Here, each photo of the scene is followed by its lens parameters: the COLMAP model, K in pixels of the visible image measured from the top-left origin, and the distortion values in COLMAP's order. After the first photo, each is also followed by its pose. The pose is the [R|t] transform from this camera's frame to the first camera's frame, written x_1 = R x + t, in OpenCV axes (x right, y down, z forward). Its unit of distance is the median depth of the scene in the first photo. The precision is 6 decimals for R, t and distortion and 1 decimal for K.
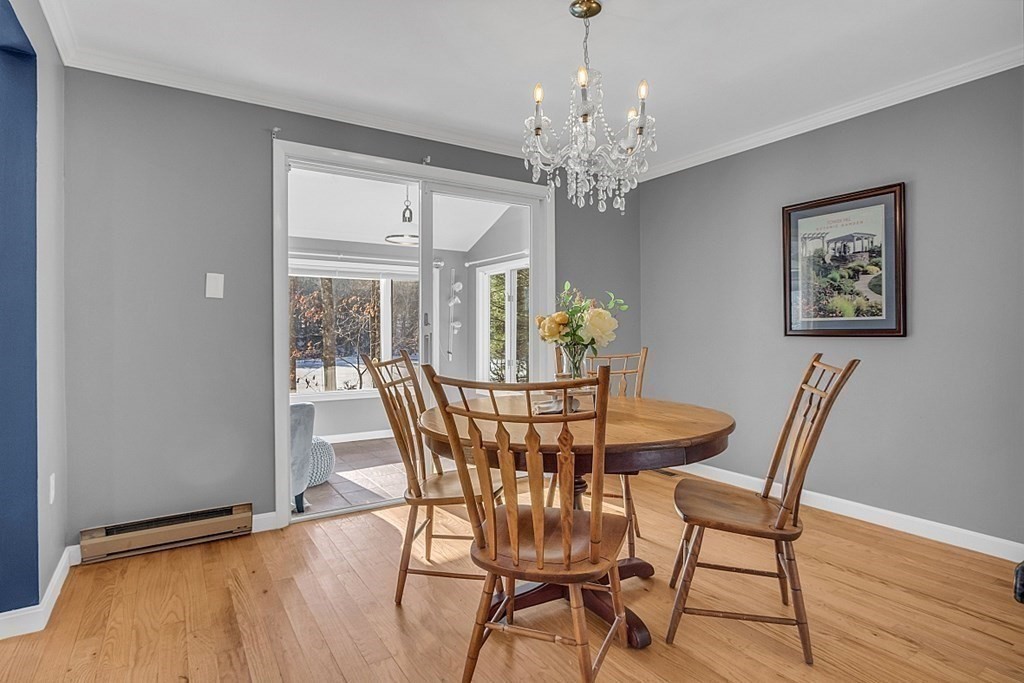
lens RADIAL K [[534.9, 0, 512.0], [0, 534.9, 341.5], [0, 0, 1]] dist [-0.002532, -0.000110]
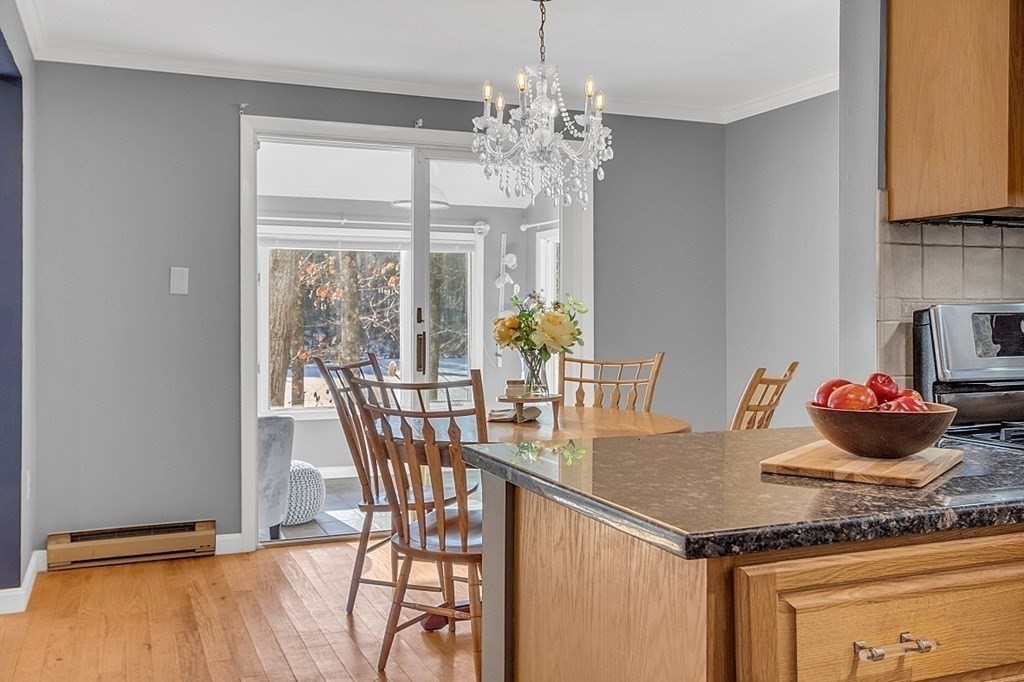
lens RADIAL K [[927.8, 0, 509.9], [0, 927.8, 336.7], [0, 0, 1]] dist [0.041640, -0.001871]
pose [[0.985117, 0.007062, -0.171737, 0.313932], [-0.006807, 0.999975, 0.002073, -0.017103], [0.171748, -0.000873, 0.985141, -0.540718]]
